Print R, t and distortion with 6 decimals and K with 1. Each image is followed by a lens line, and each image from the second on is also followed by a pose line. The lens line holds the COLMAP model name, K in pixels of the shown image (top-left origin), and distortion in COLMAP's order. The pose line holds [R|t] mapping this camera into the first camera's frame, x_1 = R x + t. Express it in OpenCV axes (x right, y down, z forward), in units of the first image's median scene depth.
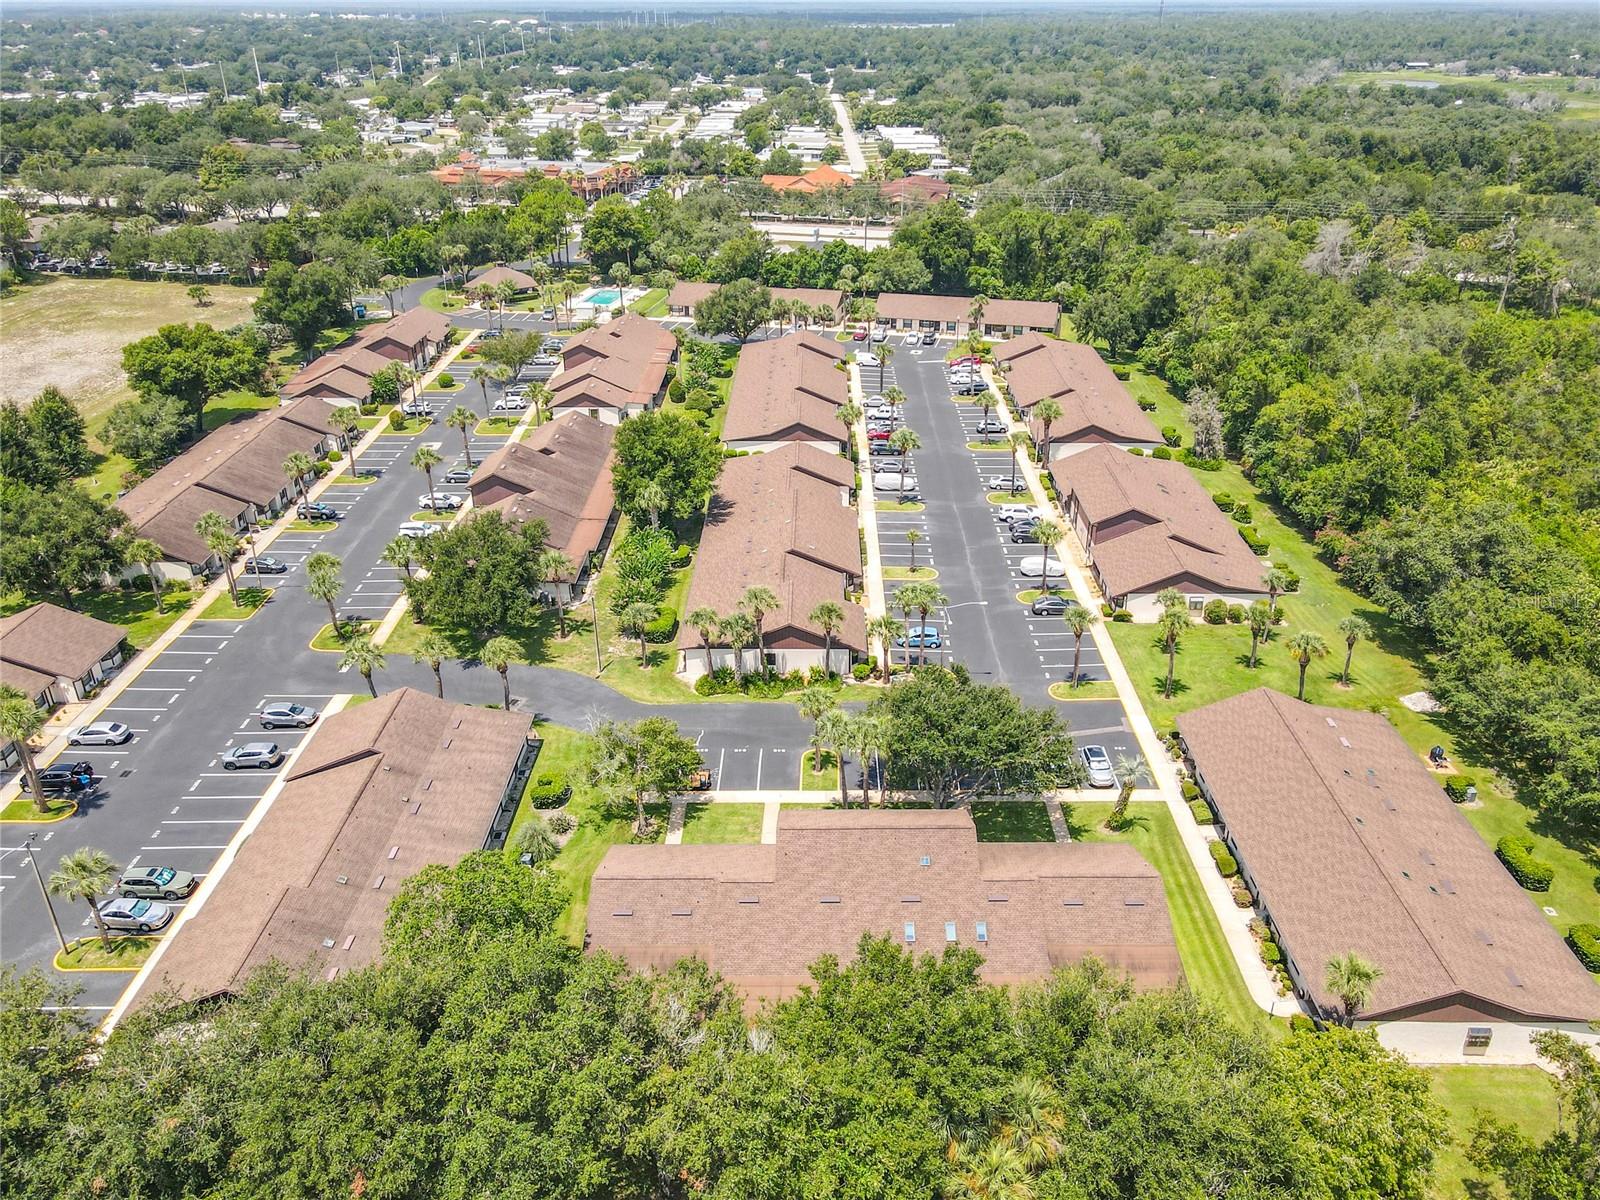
lens RADIAL K [[1213.3, 0, 800.0], [0, 1213.3, 600.0], [0, 0, 1]] dist [0.011654, 0.011658]
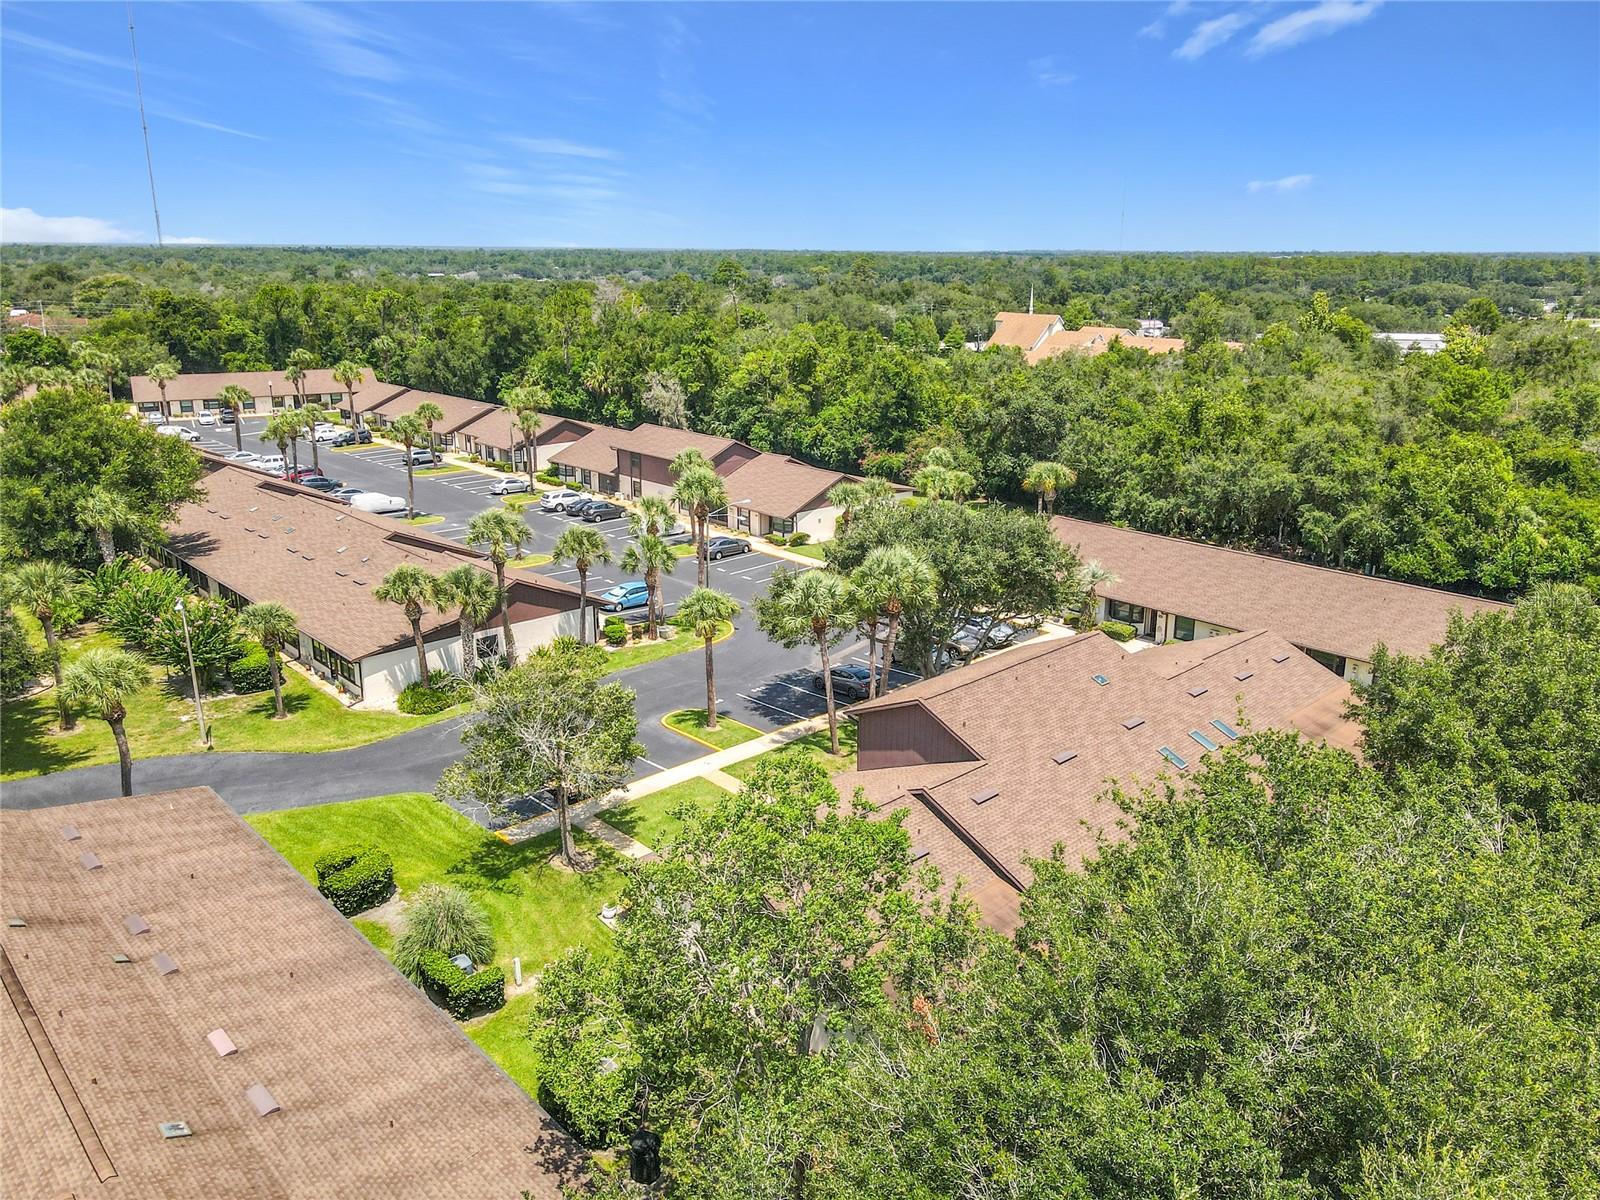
lens RADIAL K [[1213.3, 0, 800.0], [0, 1213.3, 600.0], [0, 0, 1]] dist [0.011654, 0.011658]
pose [[0.729888, -0.188399, 0.657092, -0.254228], [0.301132, 0.951587, -0.061658, 0.089938], [-0.613664, 0.242875, 0.751285, 0.316471]]
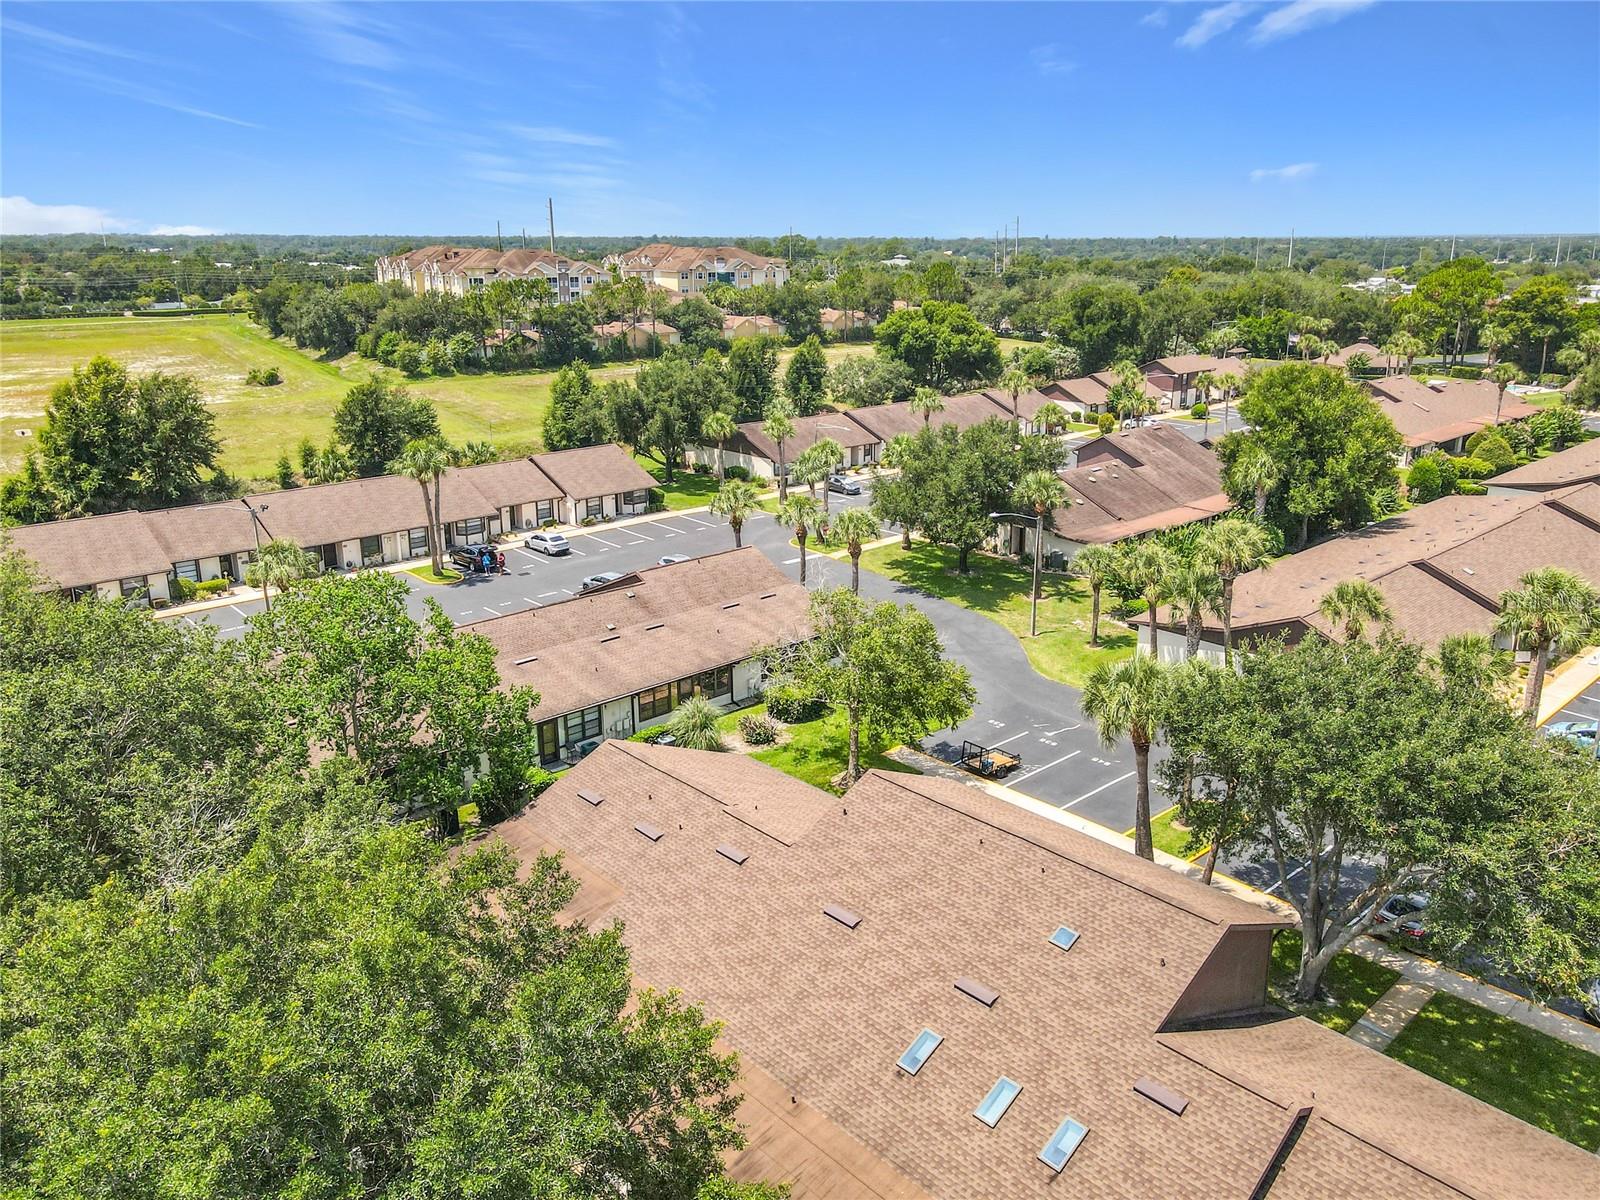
lens RADIAL K [[1182.2, 0, 818.0], [0, 1182.2, 551.9], [0, 0, 1]] dist [-0.012024, 0.078557]
pose [[0.694958, 0.190396, -0.693385, 0.167250], [-0.323714, 0.943902, -0.065262, 0.078341], [0.642062, 0.269813, 0.717606, 0.335101]]
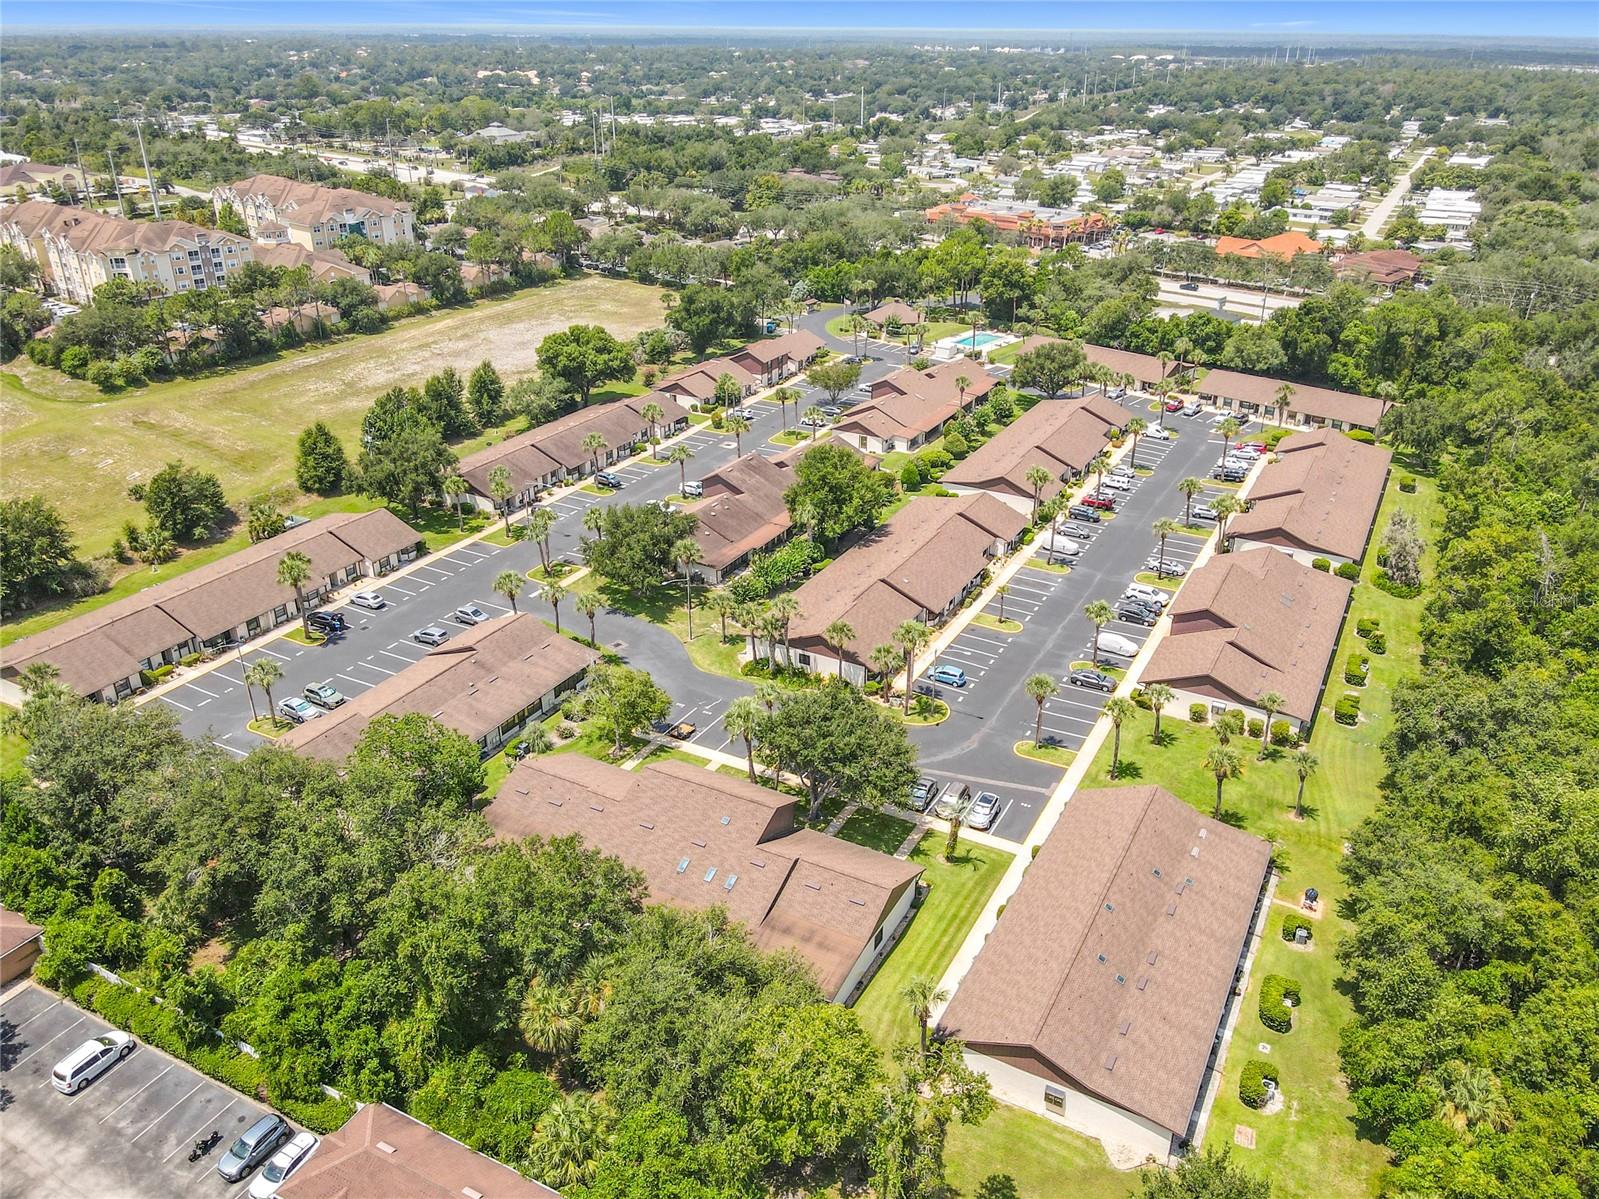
lens RADIAL K [[1191.3, 0, 799.5], [0, 1191.3, 599.5], [0, 0, 1]] dist [0.002923, 0.011565]
pose [[0.882155, 0.211530, -0.420782, 0.356061], [-0.216788, 0.975557, 0.035930, -0.039881], [0.418097, 0.059525, 0.906450, -0.063070]]
